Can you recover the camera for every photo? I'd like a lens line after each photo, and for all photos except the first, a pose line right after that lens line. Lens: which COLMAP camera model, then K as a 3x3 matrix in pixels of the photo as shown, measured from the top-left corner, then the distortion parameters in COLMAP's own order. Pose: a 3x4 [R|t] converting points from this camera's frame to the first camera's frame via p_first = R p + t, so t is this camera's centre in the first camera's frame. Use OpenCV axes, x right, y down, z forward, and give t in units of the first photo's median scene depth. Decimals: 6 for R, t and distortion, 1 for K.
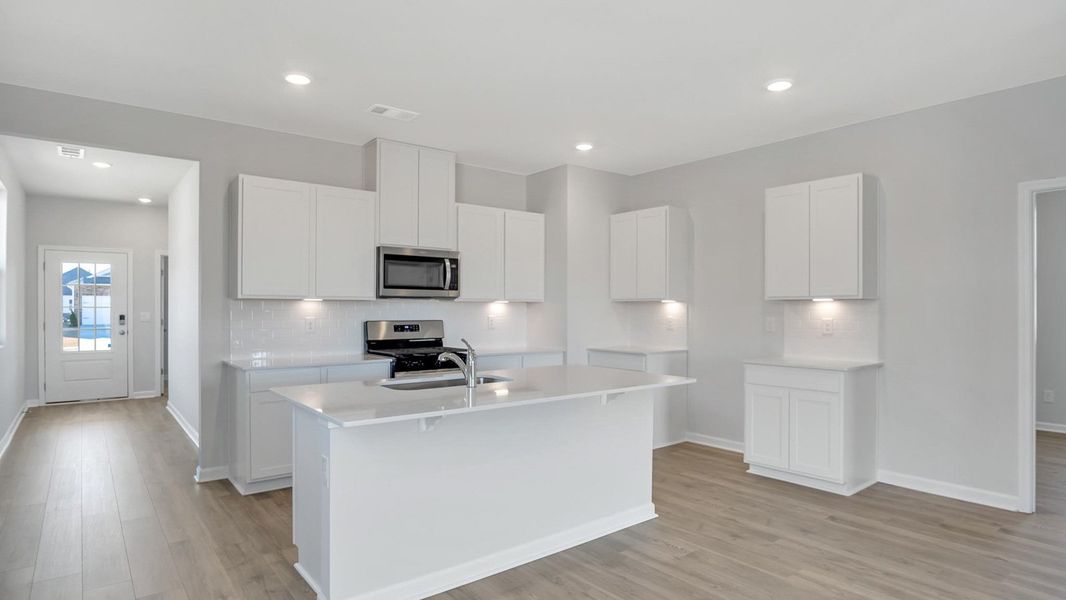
lens RADIAL K [[588.2, 0, 525.8], [0, 588.2, 301.1], [0, 0, 1]] dist [-0.026392, 0.001176]
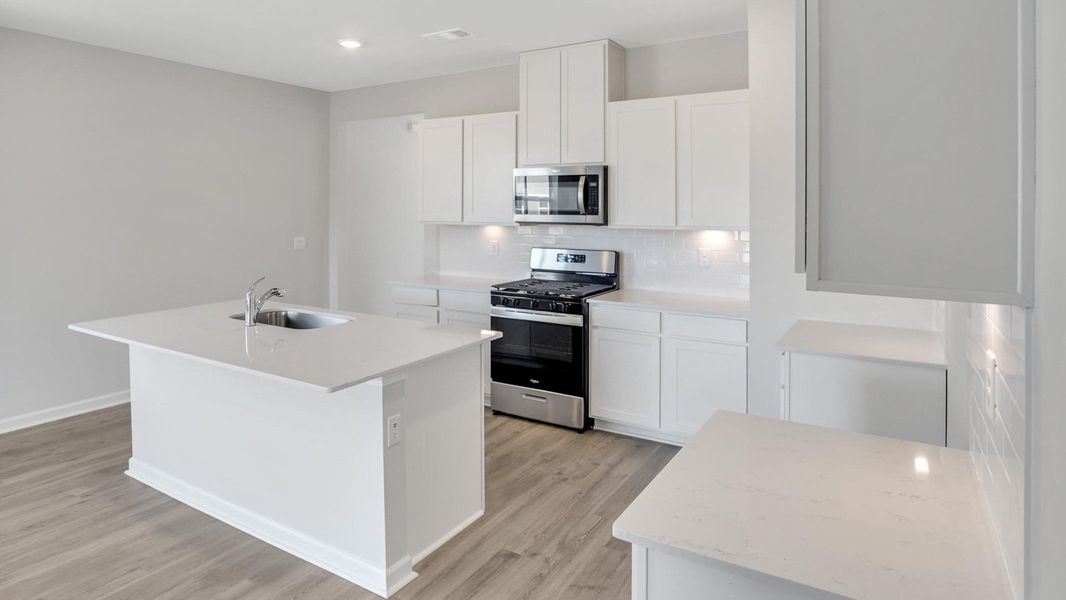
lens RADIAL K [[594.9, 0, 536.9], [0, 594.9, 219.9], [0, 0, 1]] dist [-0.001669, -0.000777]
pose [[0.358909, 0.013578, -0.933274, 0.639448], [-0.000142, 0.999895, 0.014493, -0.024850], [0.933373, -0.005069, 0.358873, 0.691900]]
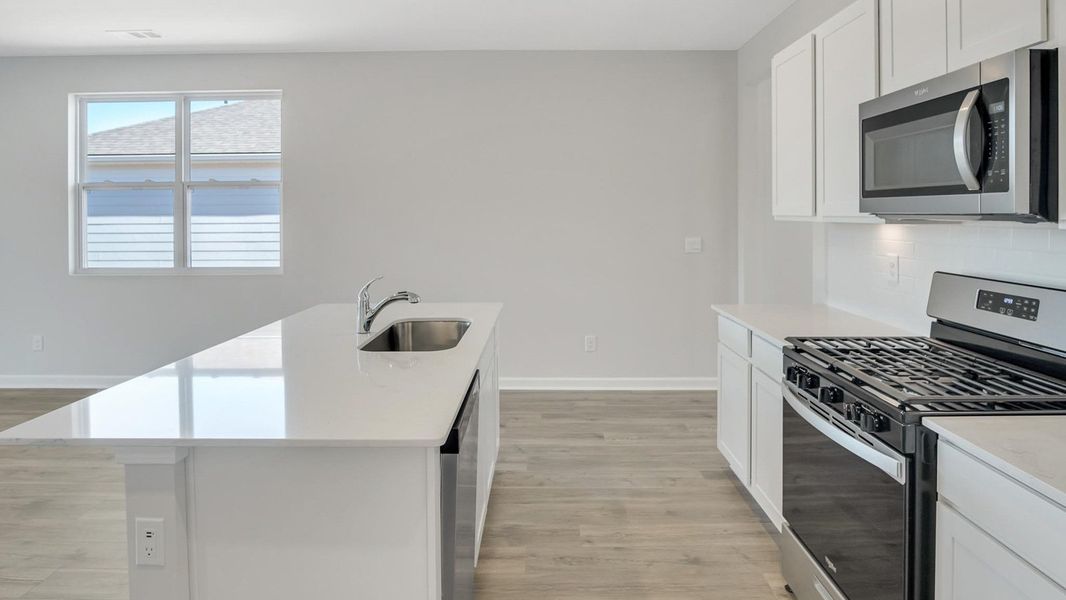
lens RADIAL K [[594.9, 0, 536.9], [0, 594.9, 219.9], [0, 0, 1]] dist [-0.001669, -0.000777]
pose [[-0.618355, 0.003789, -0.785890, 0.265876], [-0.000444, 0.999987, 0.005171, -0.006399], [0.785899, 0.003547, -0.618345, 1.077723]]
